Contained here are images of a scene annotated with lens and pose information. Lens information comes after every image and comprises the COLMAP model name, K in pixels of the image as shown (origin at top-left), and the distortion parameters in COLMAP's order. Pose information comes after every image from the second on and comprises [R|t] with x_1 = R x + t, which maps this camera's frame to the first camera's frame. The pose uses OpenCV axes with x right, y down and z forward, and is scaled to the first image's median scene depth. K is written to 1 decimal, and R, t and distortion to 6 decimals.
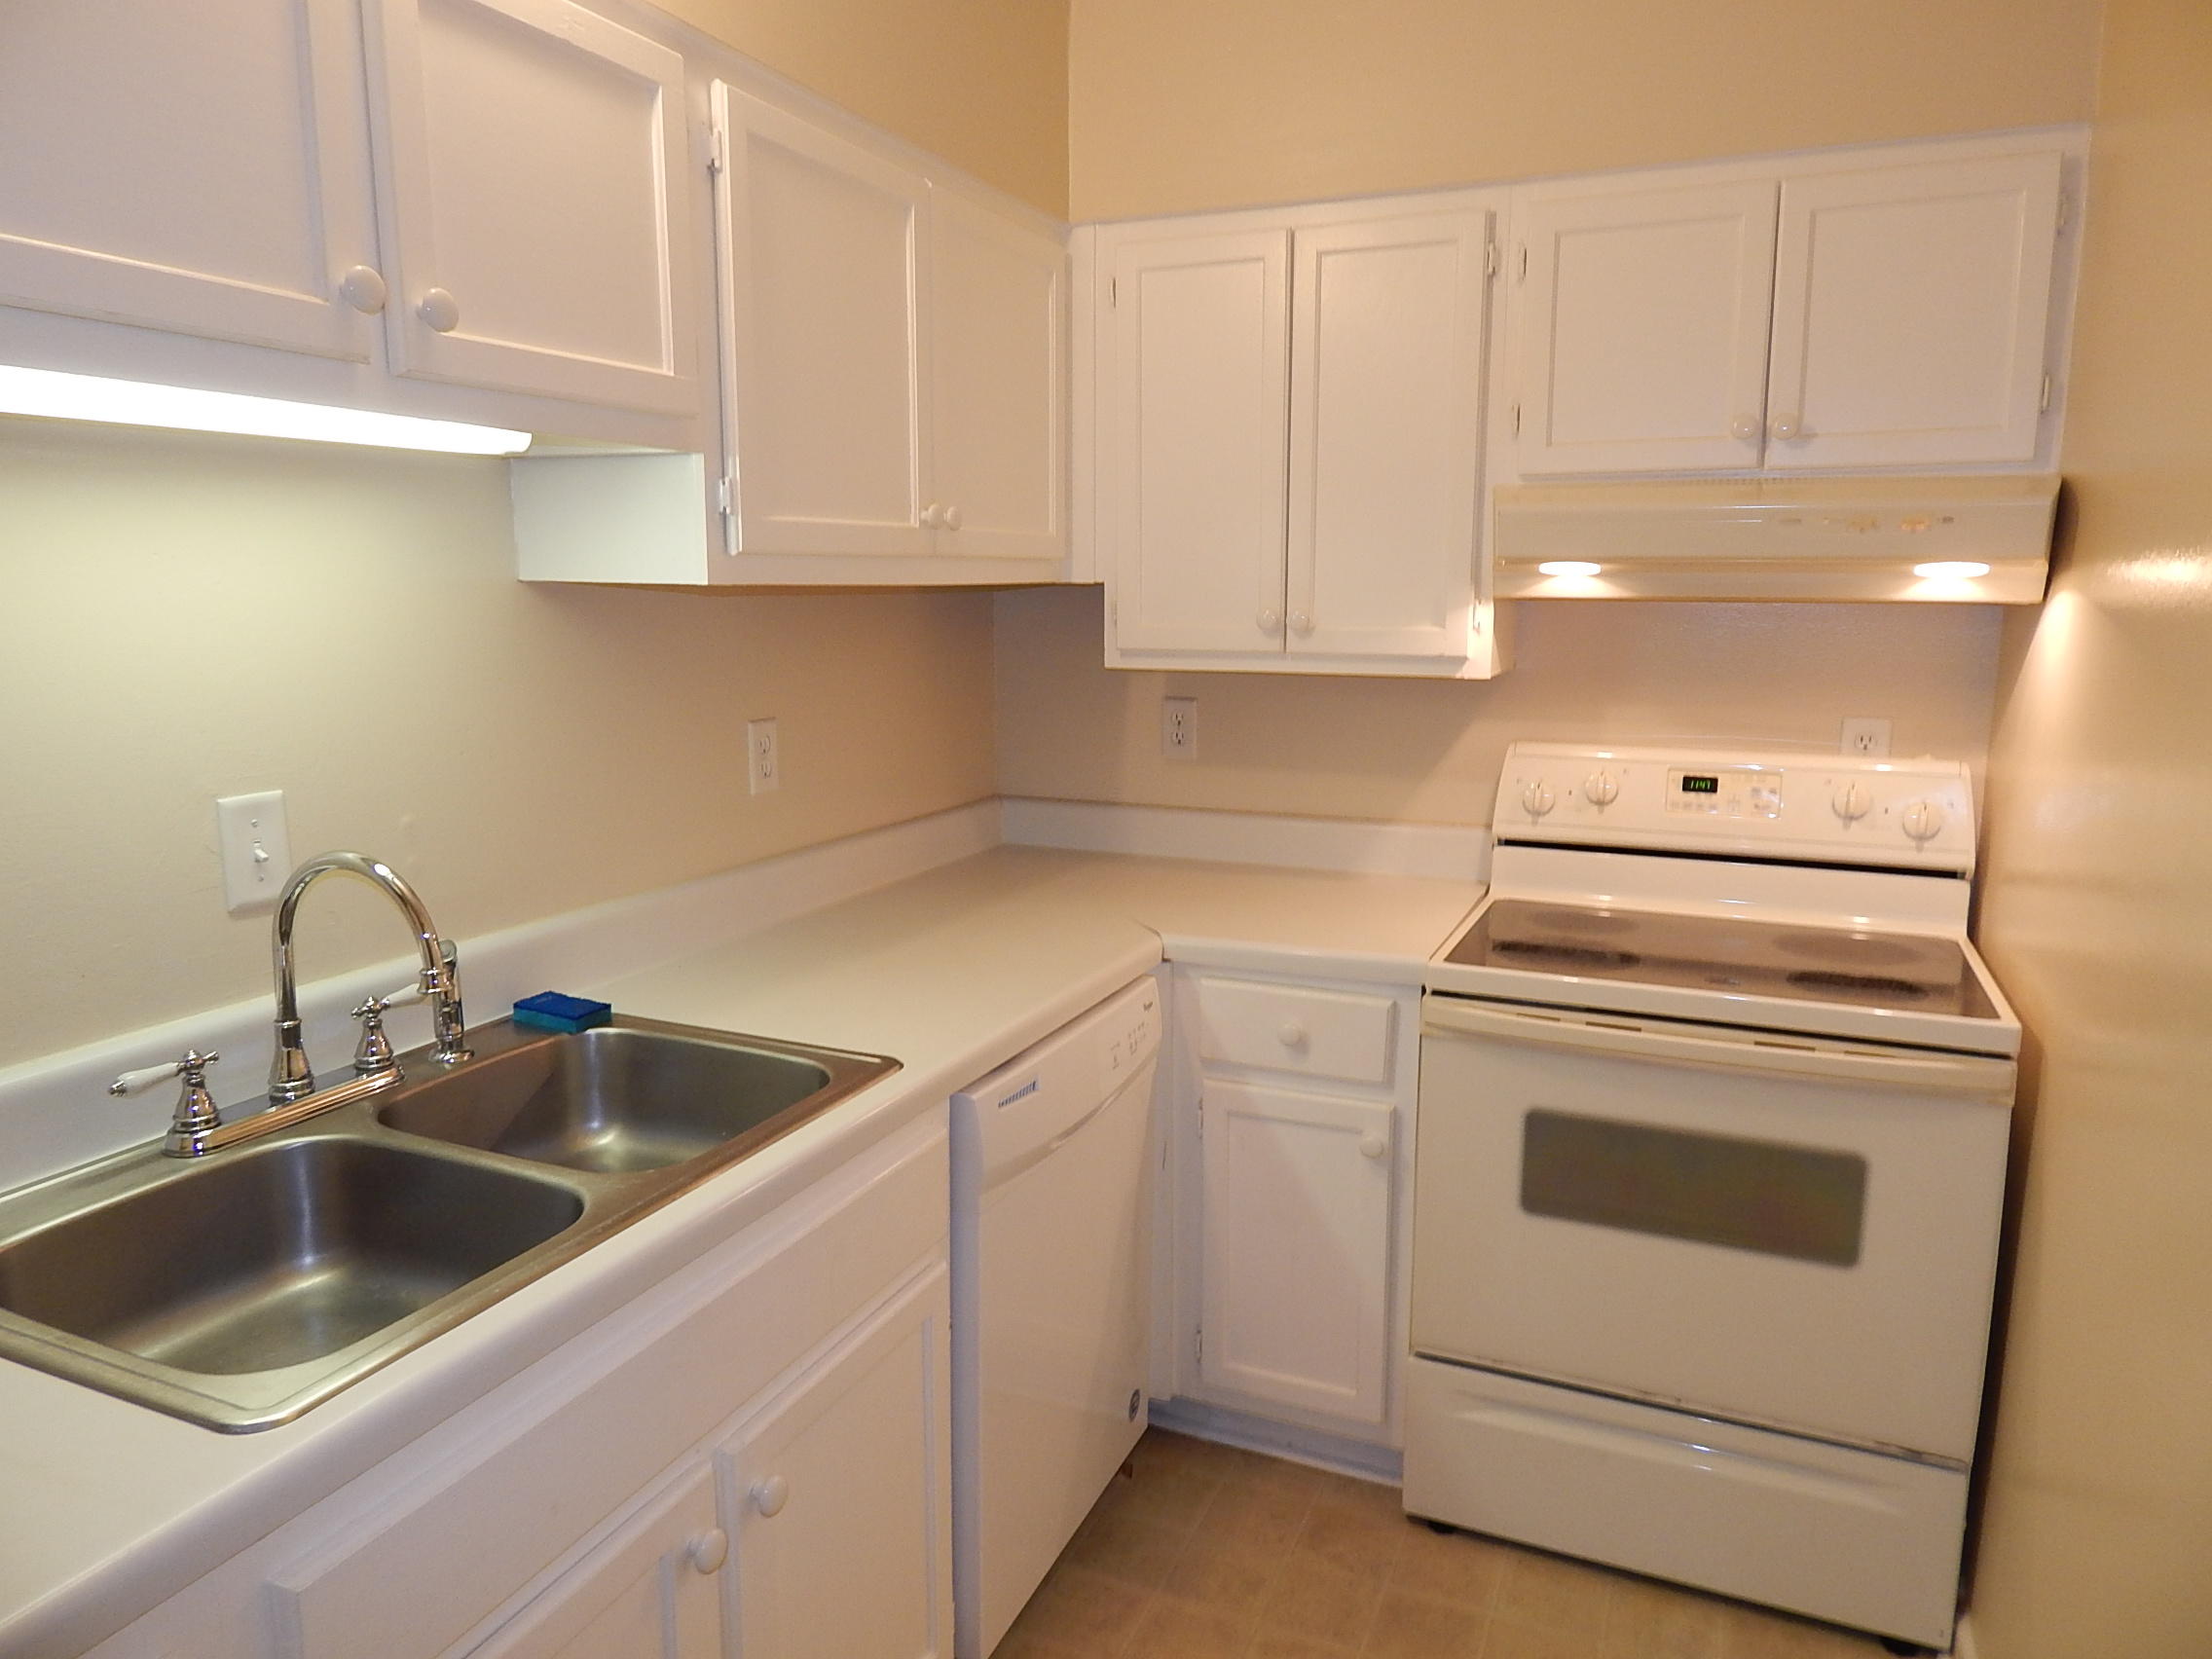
lens RADIAL K [[1449.9, 0, 1111.7], [0, 1449.9, 824.2], [0, 0, 1]] dist [-0.001220, -0.003125]
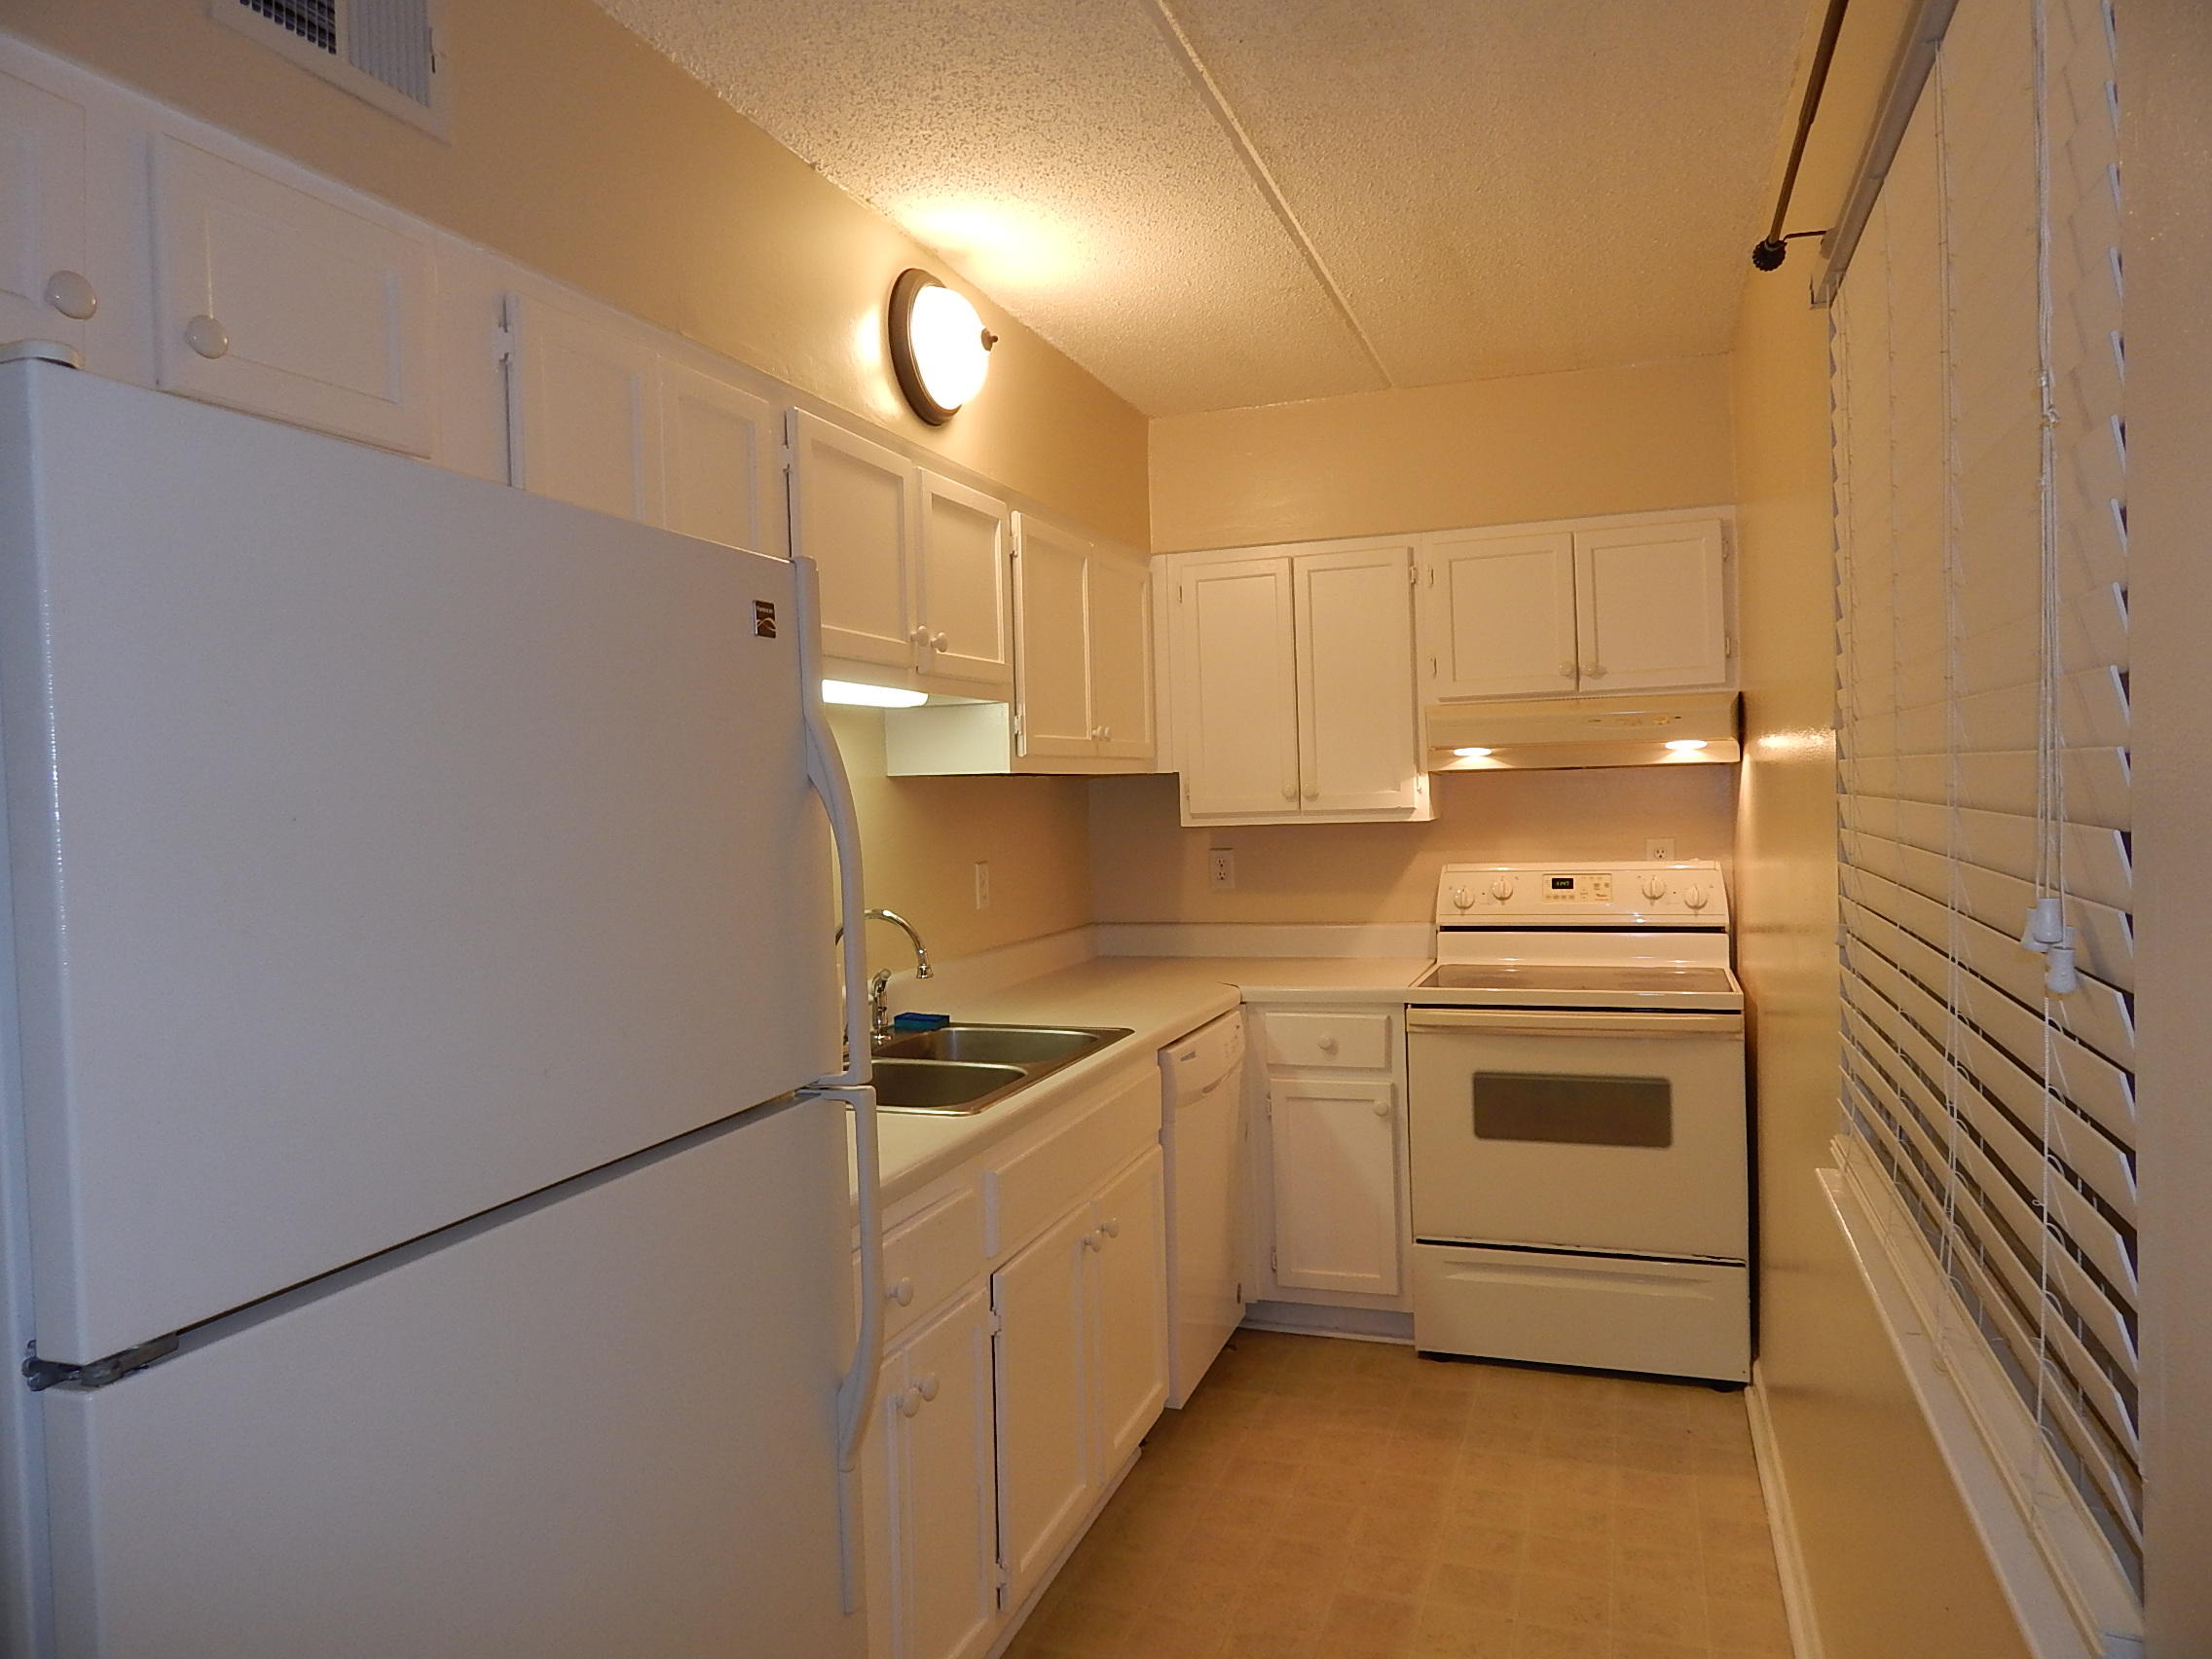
lens RADIAL K [[1449.9, 0, 1111.7], [0, 1449.9, 824.2], [0, 0, 1]] dist [-0.001220, -0.003125]
pose [[0.997249, -0.034832, 0.065430, -0.210372], [0.043947, 0.988675, -0.143492, 0.126695], [-0.059691, 0.145973, 0.987486, -0.611025]]
